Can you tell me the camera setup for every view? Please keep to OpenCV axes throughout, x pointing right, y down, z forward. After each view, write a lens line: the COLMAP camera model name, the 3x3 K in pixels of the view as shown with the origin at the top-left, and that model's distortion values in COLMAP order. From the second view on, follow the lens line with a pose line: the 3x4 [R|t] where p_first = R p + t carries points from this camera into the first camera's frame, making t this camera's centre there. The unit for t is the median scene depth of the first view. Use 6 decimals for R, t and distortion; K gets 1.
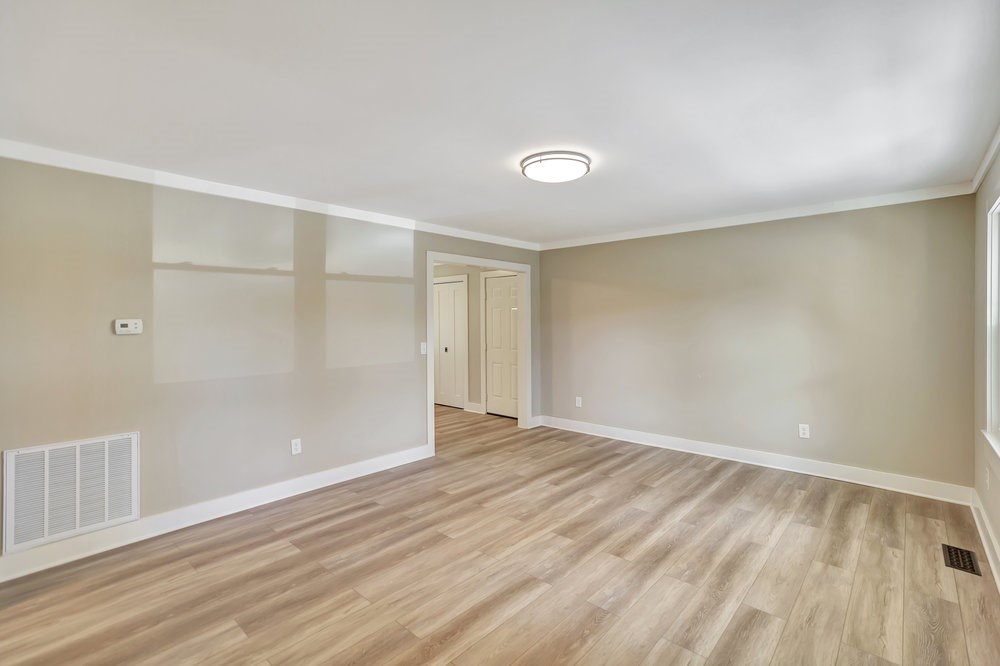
lens RADIAL K [[453.3, 0, 506.0], [0, 453.3, 323.8], [0, 0, 1]] dist [-0.039192, 0.000288]
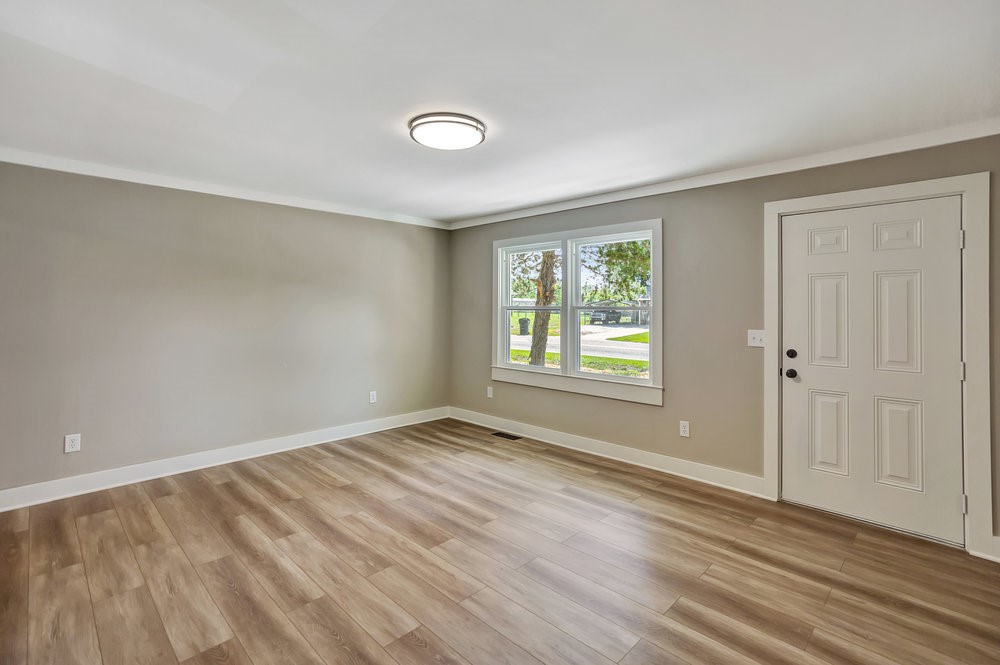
lens RADIAL K [[462.9, 0, 505.5], [0, 462.9, 320.1], [0, 0, 1]] dist [-0.039797, 0.031334]
pose [[0.032316, -0.019417, 0.999289, -0.734731], [-0.000606, 0.999811, 0.019447, 0.010227], [-0.999478, -0.001234, 0.032298, 0.798304]]
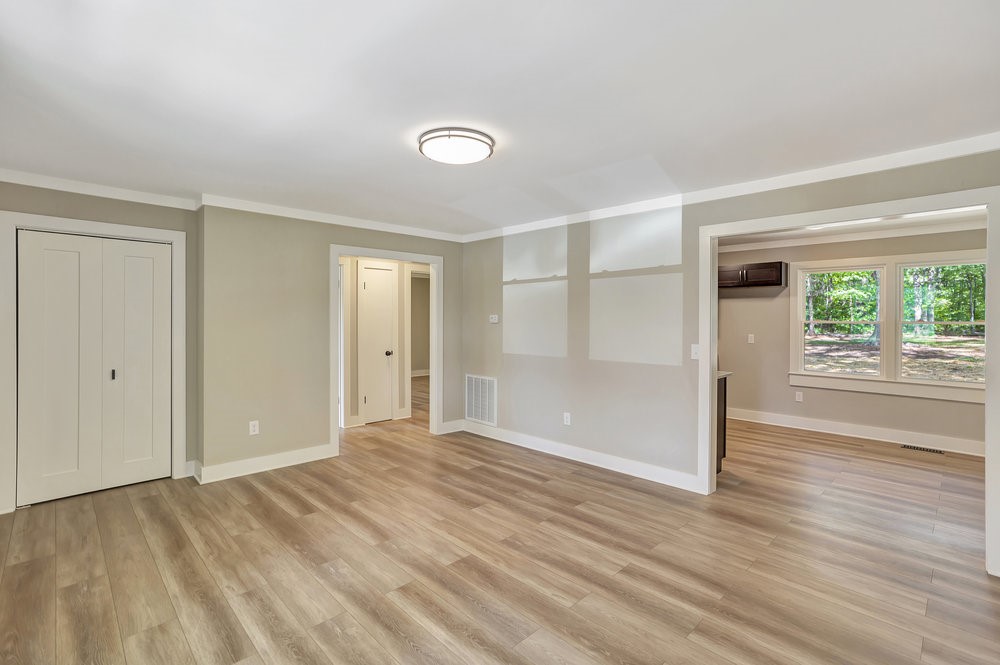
lens RADIAL K [[467.8, 0, 498.0], [0, 467.8, 321.3], [0, 0, 1]] dist [-0.015876, 0.000706]
pose [[-0.073648, 0.016290, -0.997151, 0.977460], [-0.005911, 0.999842, 0.016770, -0.015555], [0.997267, 0.007130, -0.073540, 1.080513]]
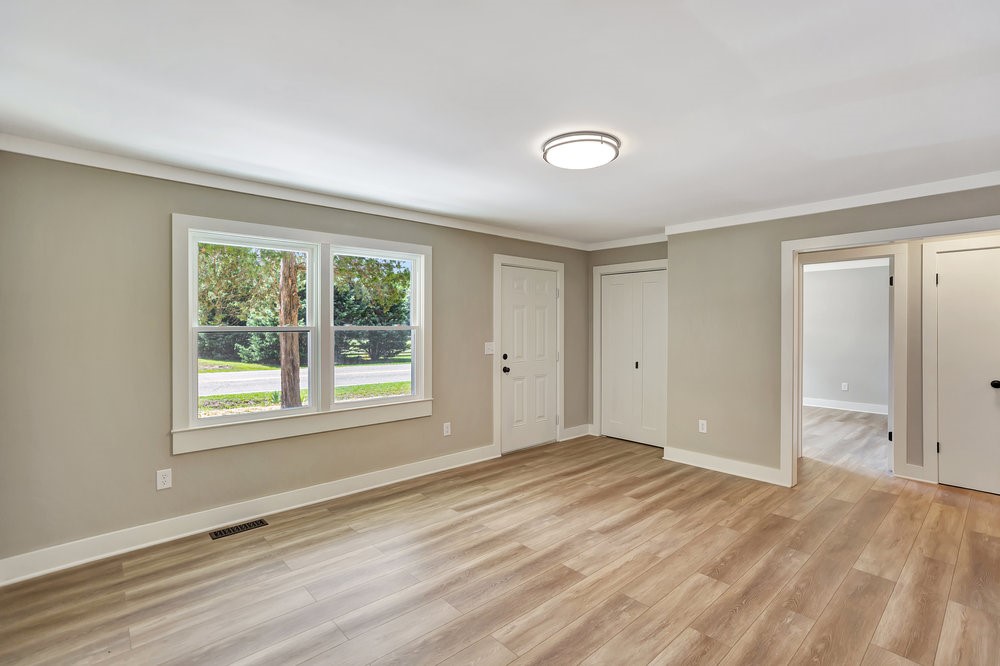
lens RADIAL K [[462.9, 0, 505.5], [0, 462.9, 320.6], [0, 0, 1]] dist [-0.039797, 0.031334]
pose [[-0.994860, 0.009791, 0.100784, 0.154286], [0.009156, 0.999935, -0.006764, -0.013064], [-0.100844, -0.005806, -0.994885, 1.814198]]
